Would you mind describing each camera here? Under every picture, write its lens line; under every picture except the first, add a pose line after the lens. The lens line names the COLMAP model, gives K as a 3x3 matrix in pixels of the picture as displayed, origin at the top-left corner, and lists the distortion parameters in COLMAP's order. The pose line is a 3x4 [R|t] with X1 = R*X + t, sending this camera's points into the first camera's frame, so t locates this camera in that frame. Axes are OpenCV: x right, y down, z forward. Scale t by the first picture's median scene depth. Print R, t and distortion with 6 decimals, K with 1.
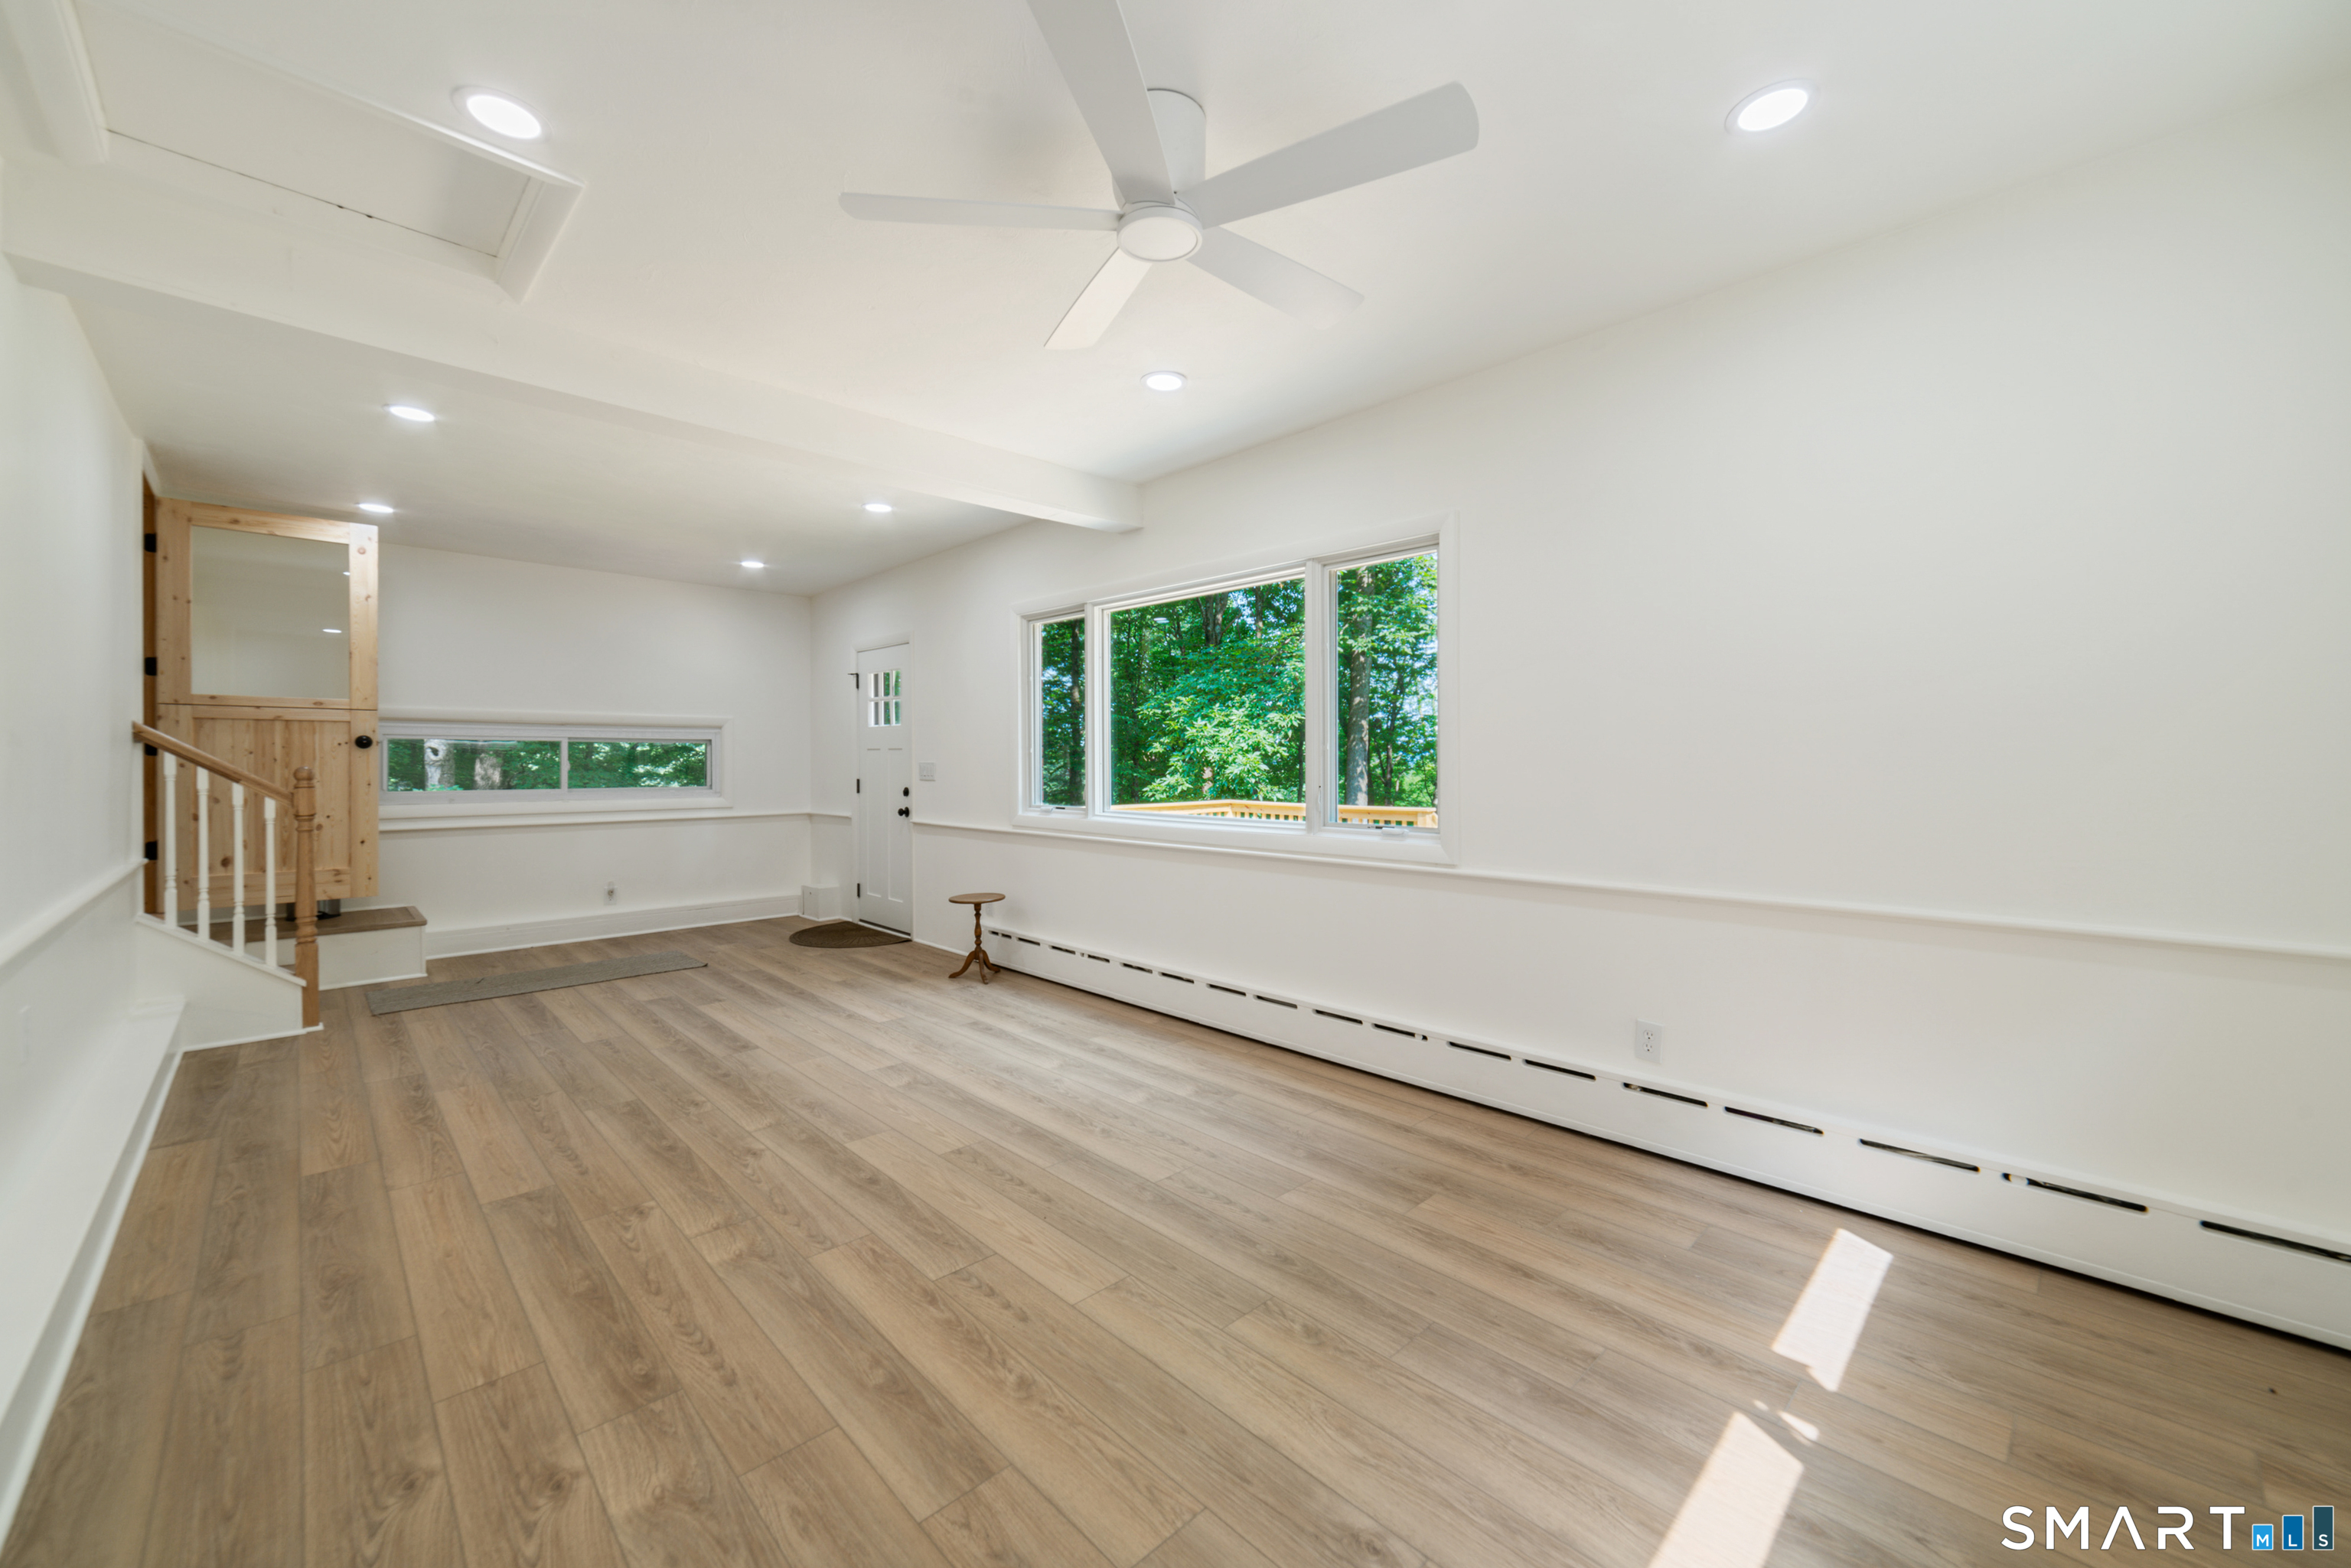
lens RADIAL K [[919.2, 0, 1162.3], [0, 919.2, 775.6], [0, 0, 1]] dist [-0.001833, 0.000792]
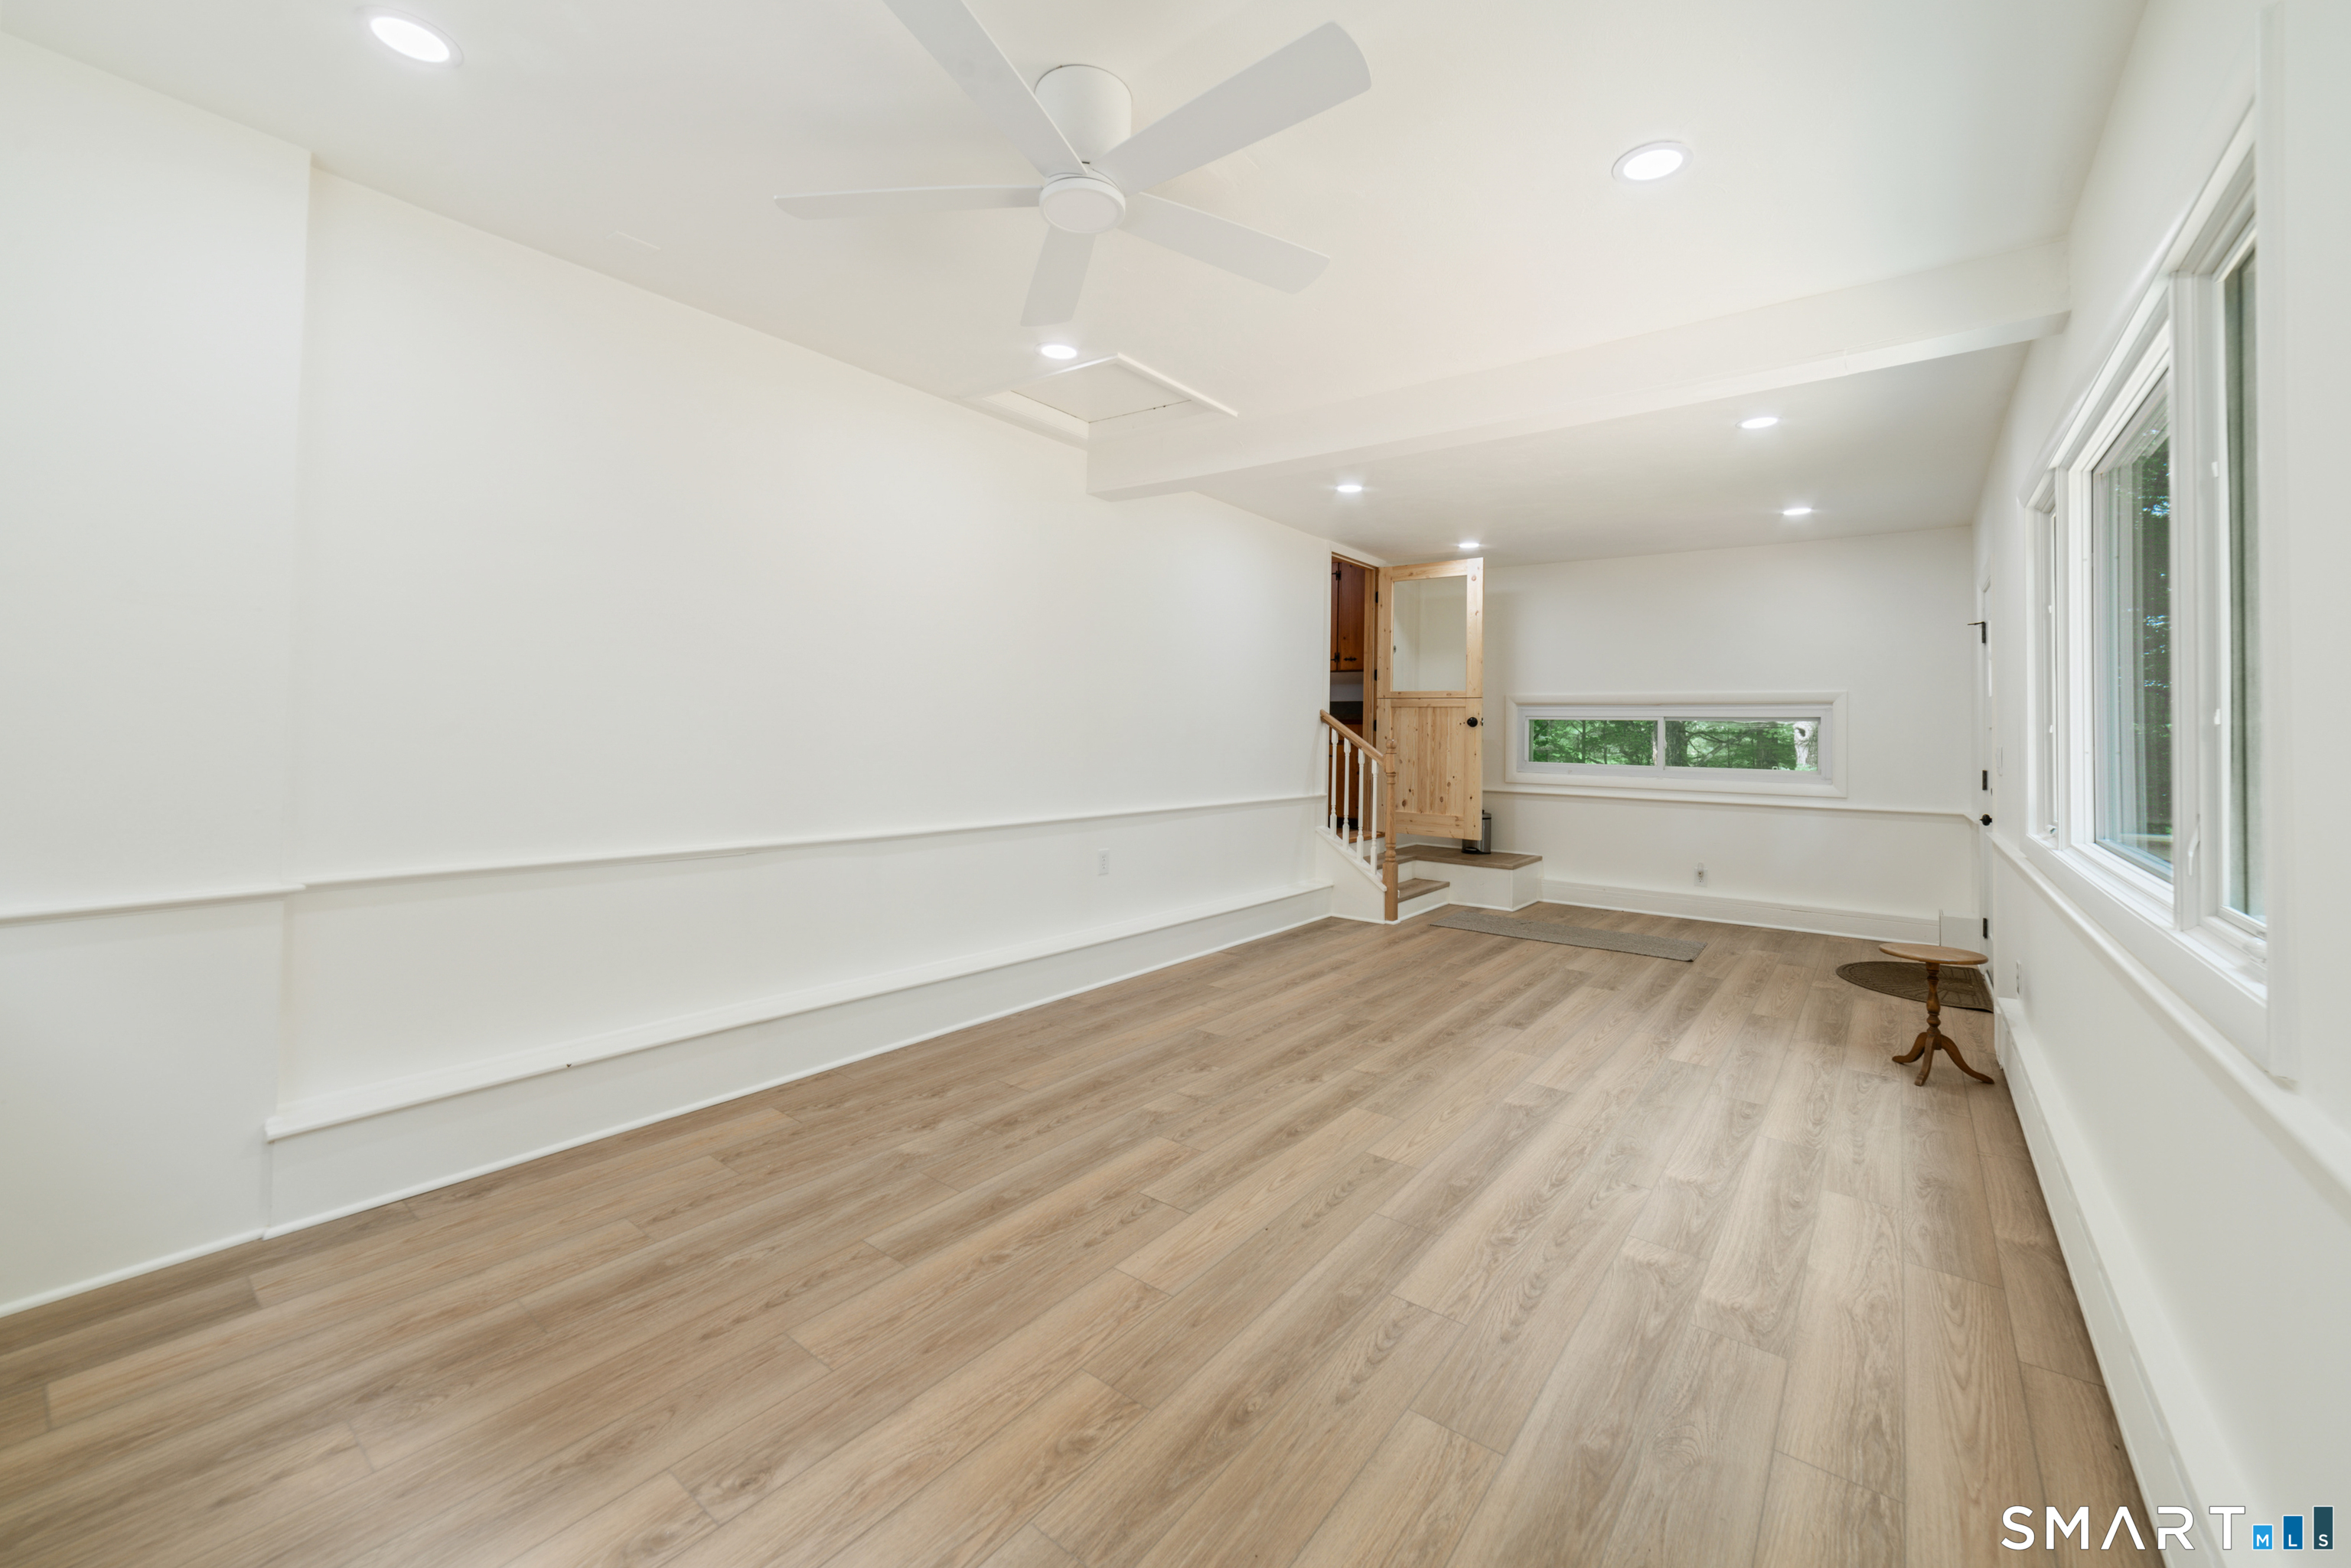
lens RADIAL K [[931.2, 0, 1171.3], [0, 931.2, 713.1], [0, 0, 1]] dist [-0.000561, 0.000158]
pose [[0.144464, -0.016805, -0.989367, 0.638583], [-0.031926, 0.999256, -0.021635, -0.010306], [0.988995, 0.034712, 0.143820, 0.608139]]
